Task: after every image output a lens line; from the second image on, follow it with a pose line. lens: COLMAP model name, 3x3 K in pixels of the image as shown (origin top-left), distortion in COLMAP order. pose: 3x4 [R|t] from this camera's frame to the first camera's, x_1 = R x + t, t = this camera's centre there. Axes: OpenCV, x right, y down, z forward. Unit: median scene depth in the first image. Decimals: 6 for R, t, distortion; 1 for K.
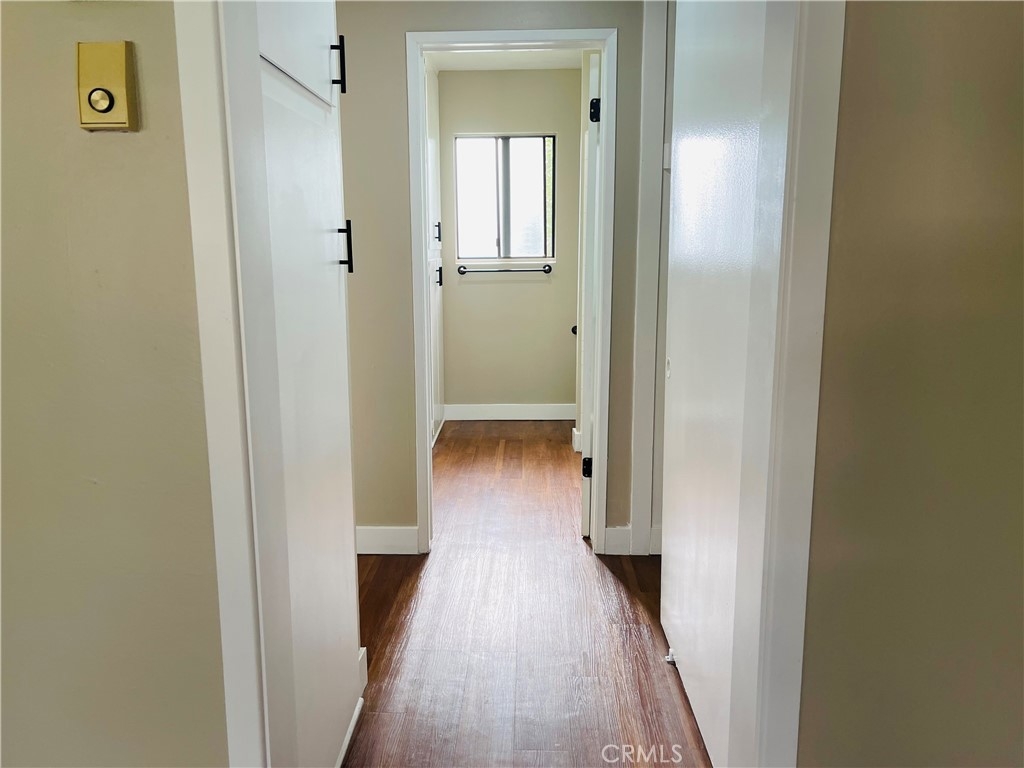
lens RADIAL K [[783.7, 0, 511.2], [0, 783.7, 386.0], [0, 0, 1]] dist [0.024661, -0.004449]
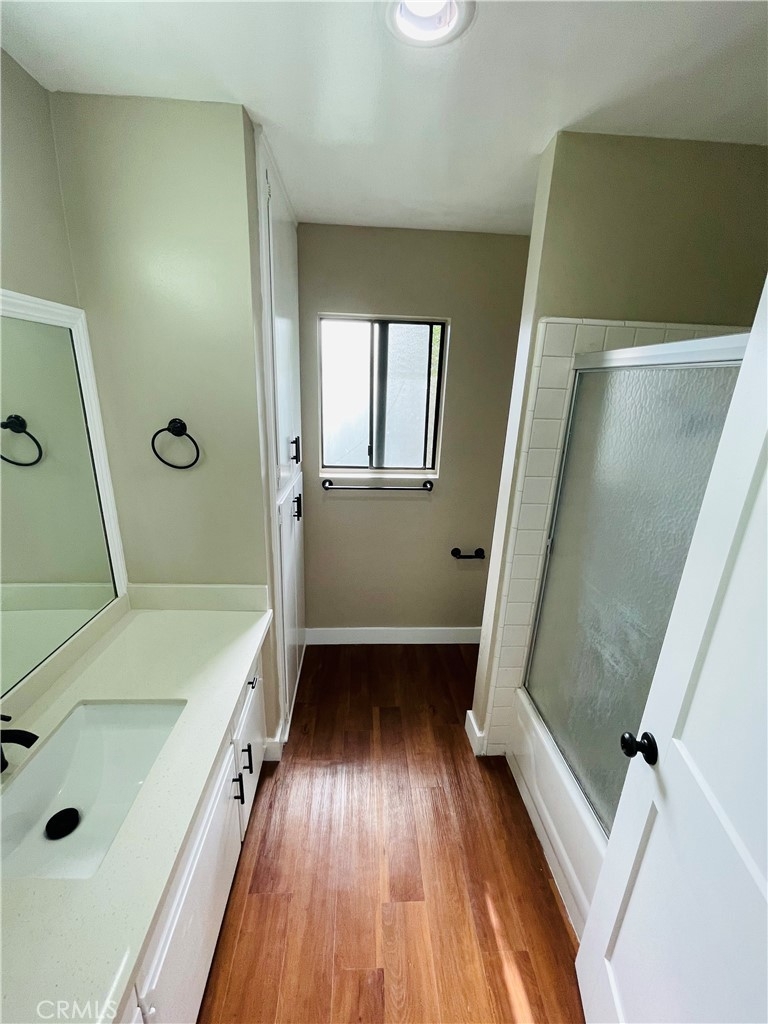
lens RADIAL K [[414.7, 0, 381.8], [0, 414.7, 511.6], [0, 0, 1]] dist [-0.004602, 0.001834]
pose [[0.996859, 0.018559, 0.076992, -0.037770], [-0.027689, 0.992475, 0.119277, -0.172797], [-0.074199, -0.121034, 0.989871, 0.552359]]
